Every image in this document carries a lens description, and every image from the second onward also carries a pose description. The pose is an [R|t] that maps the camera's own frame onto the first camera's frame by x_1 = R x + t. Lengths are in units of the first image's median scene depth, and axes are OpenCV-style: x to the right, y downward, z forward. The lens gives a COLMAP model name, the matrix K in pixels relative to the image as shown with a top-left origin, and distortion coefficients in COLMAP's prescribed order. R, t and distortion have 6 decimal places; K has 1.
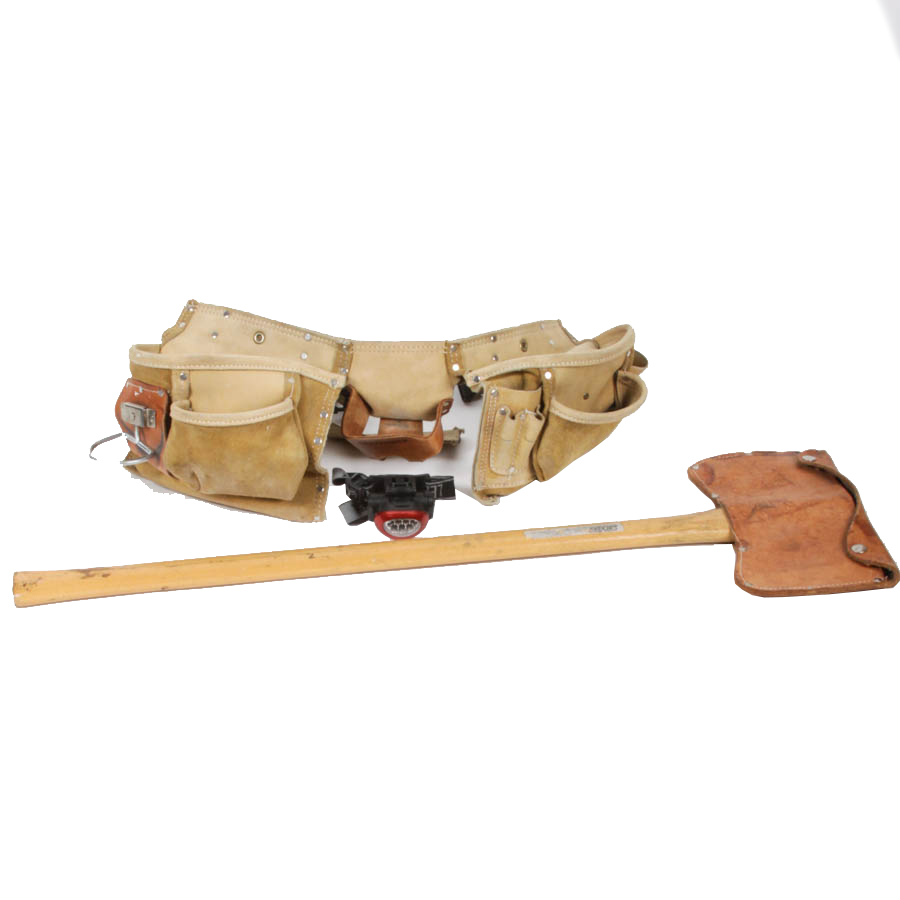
lens RADIAL K [[1075.4, 0, 450.0], [0, 1075.4, 450.0], [0, 0, 1]] dist [-0.089361, -0.013000]
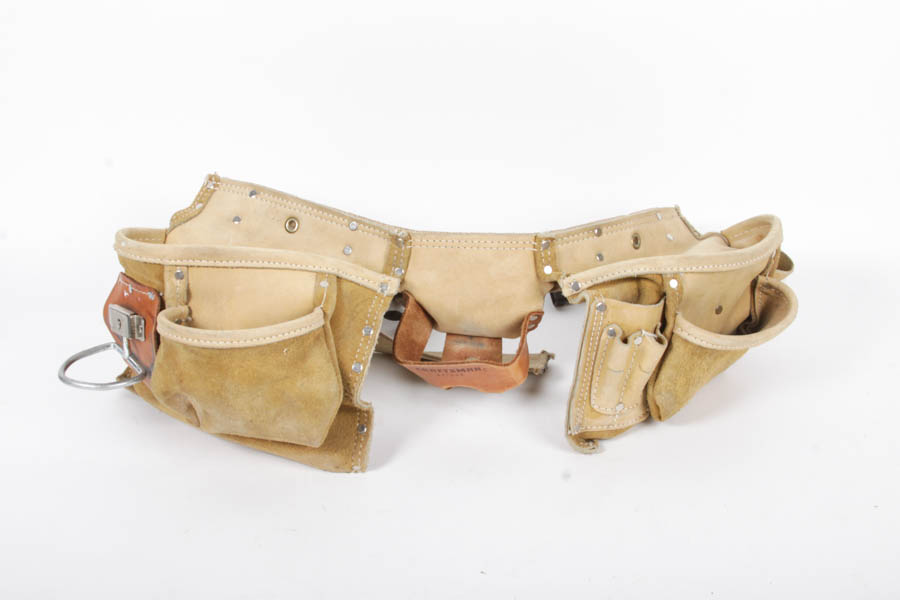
lens RADIAL K [[1181.5, 0, 450.0], [0, 1181.5, 300.0], [0, 0, 1]] dist [0.023107, 0.090462]
pose [[0.997166, 0.024186, -0.071233, -0.003583], [-0.027157, 0.998788, -0.041047, -0.020593], [0.070154, 0.042865, 0.996615, 0.178922]]
